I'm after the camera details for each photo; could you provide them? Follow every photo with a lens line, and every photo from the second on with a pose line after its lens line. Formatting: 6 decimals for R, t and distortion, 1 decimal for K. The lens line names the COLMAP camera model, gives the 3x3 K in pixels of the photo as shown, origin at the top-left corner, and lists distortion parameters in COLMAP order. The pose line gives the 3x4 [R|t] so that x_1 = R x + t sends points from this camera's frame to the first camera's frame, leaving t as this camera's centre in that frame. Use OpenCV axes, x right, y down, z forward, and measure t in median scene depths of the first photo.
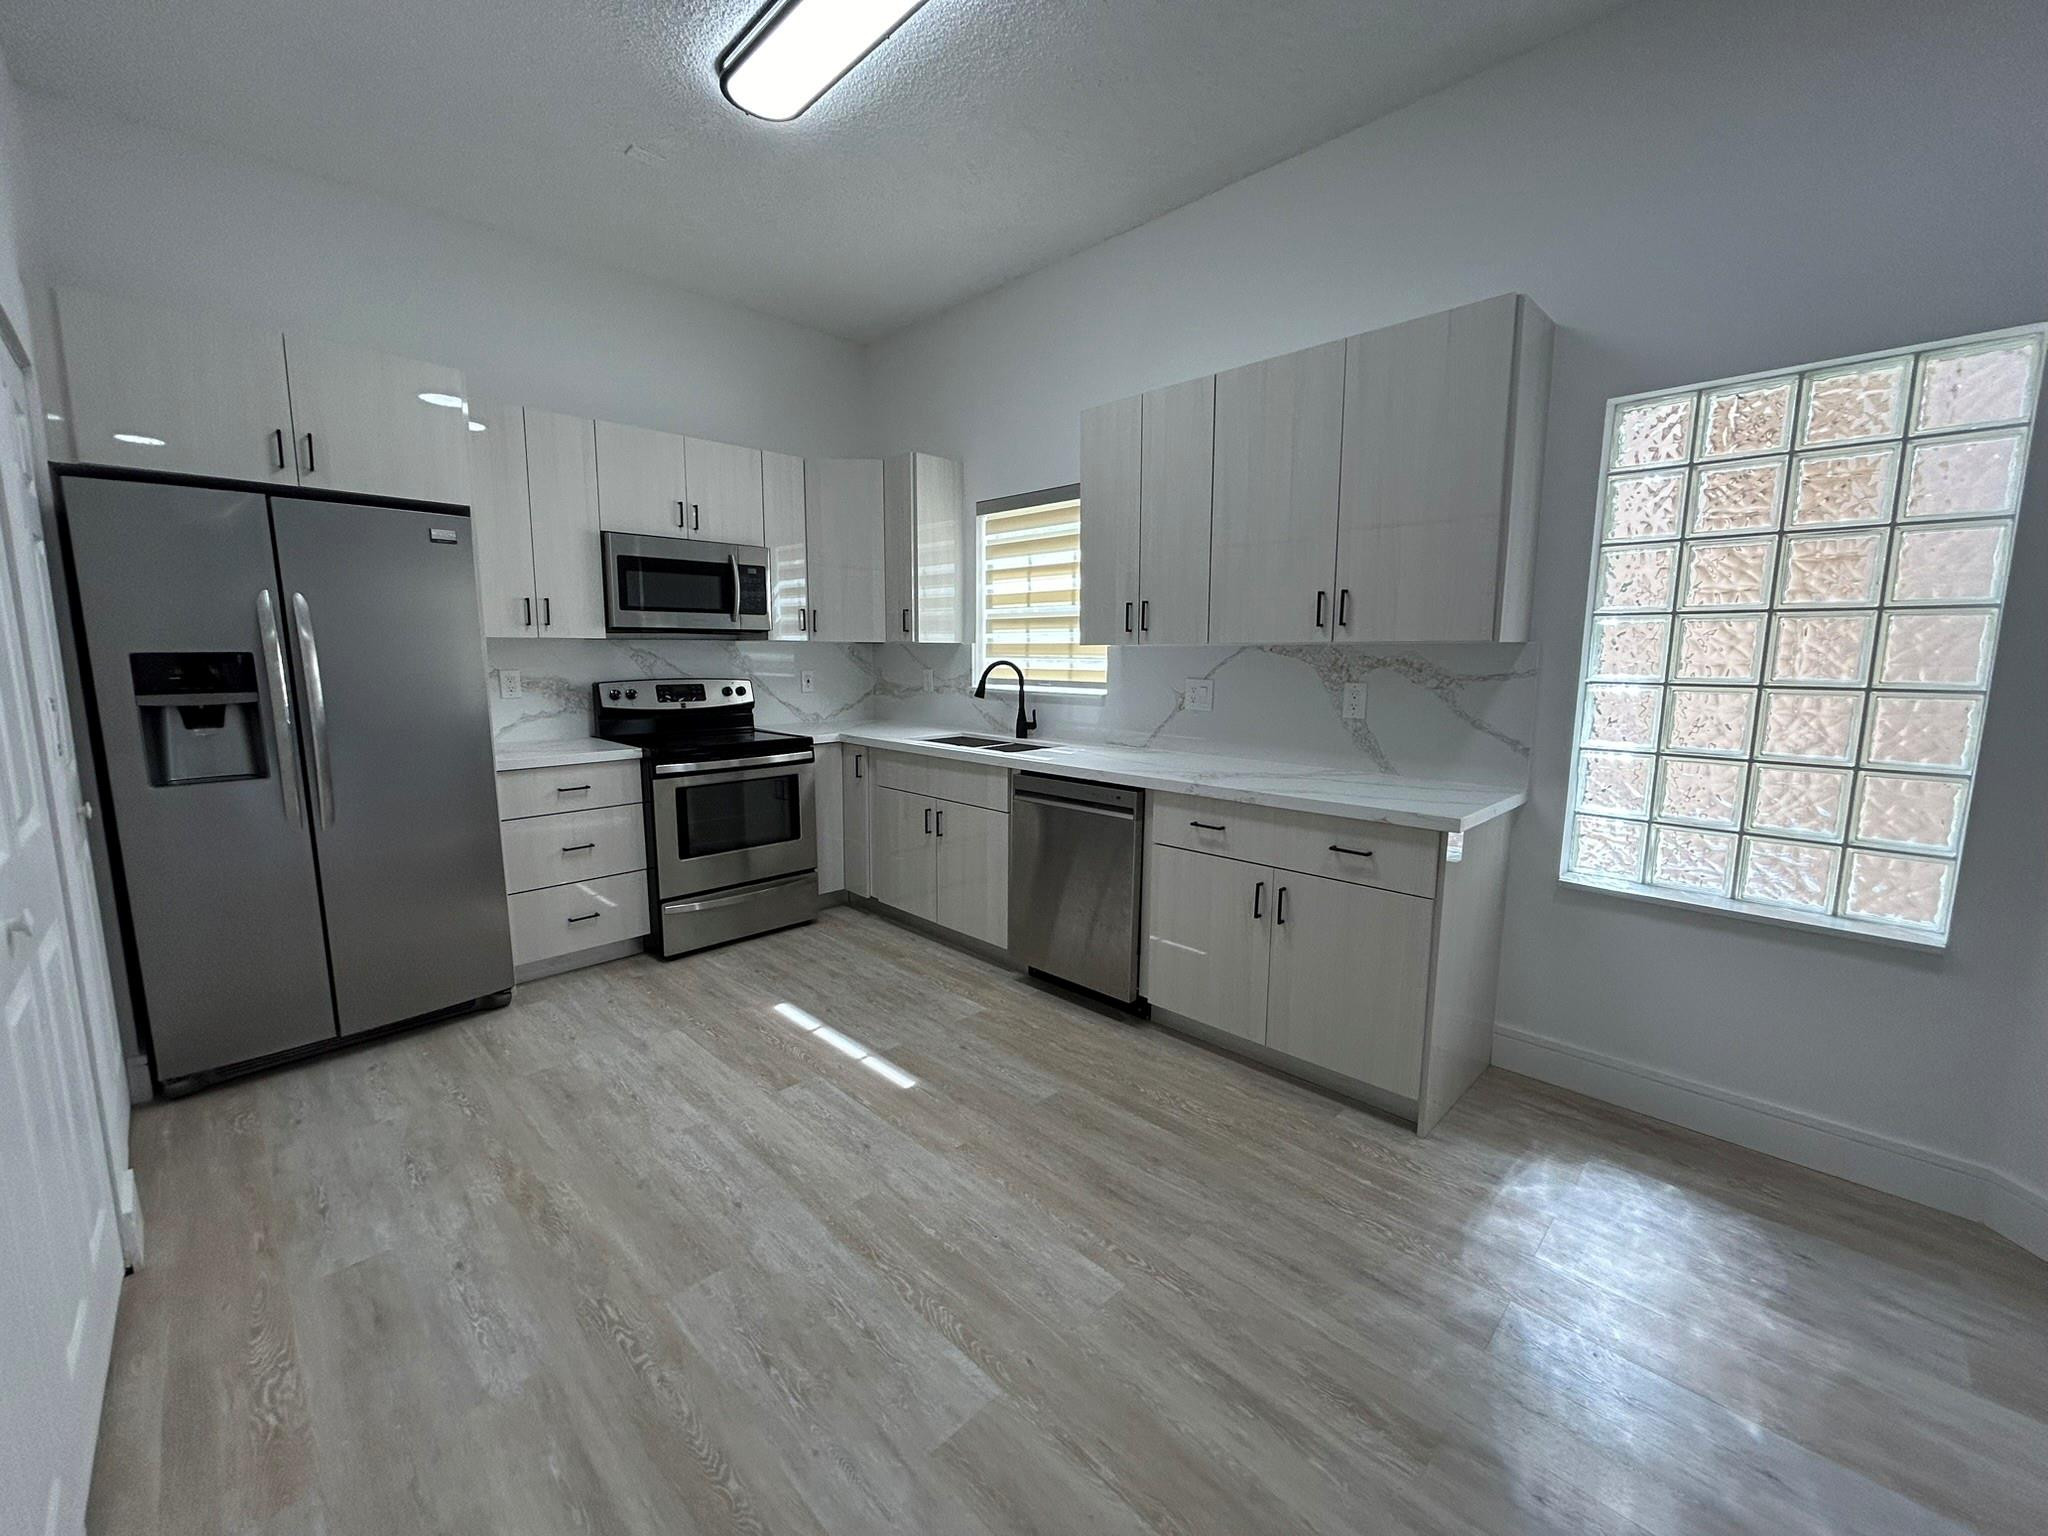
lens RADIAL K [[825.4, 0, 1024.0], [0, 825.4, 768.0], [0, 0, 1]] dist [-0.001773, 0.000125]
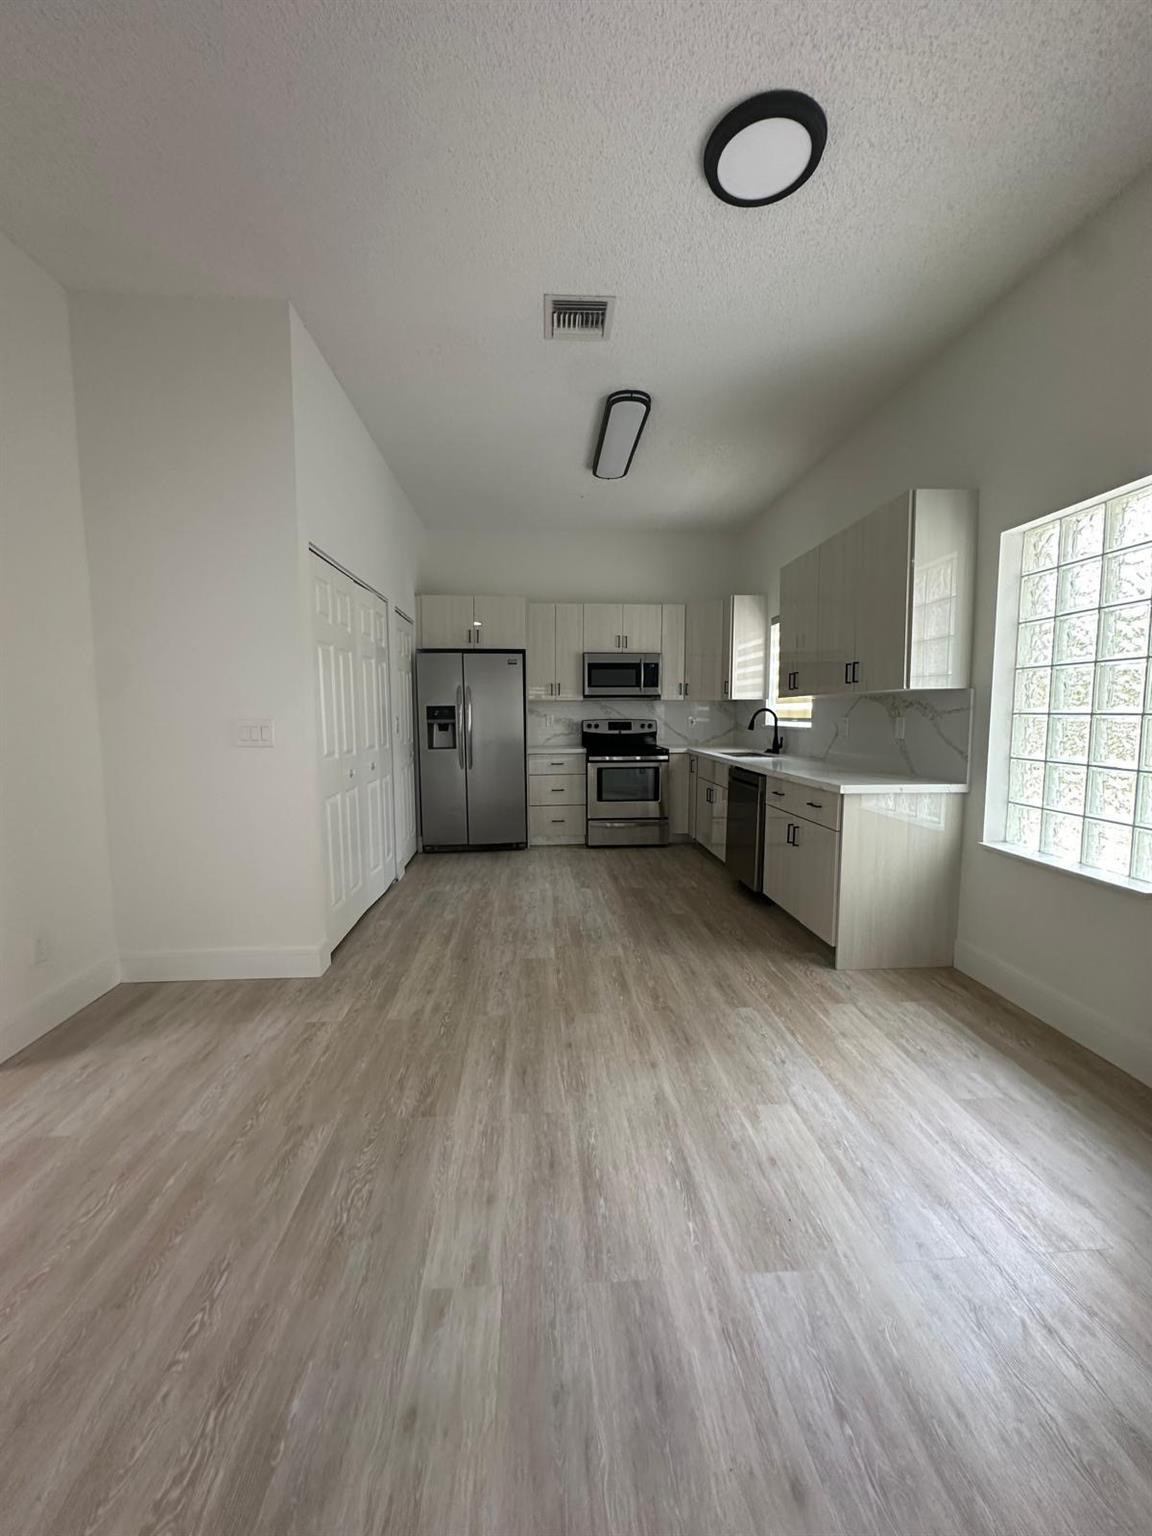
lens RADIAL K [[612.7, 0, 576.0], [0, 612.7, 768.0], [0, 0, 1]] dist [-0.001045, 0.000113]
pose [[0.751423, 0.052238, -0.657750, 0.604646], [-0.086857, 0.996017, -0.020125, 0.063208], [0.654079, 0.072253, 0.752967, -0.256806]]
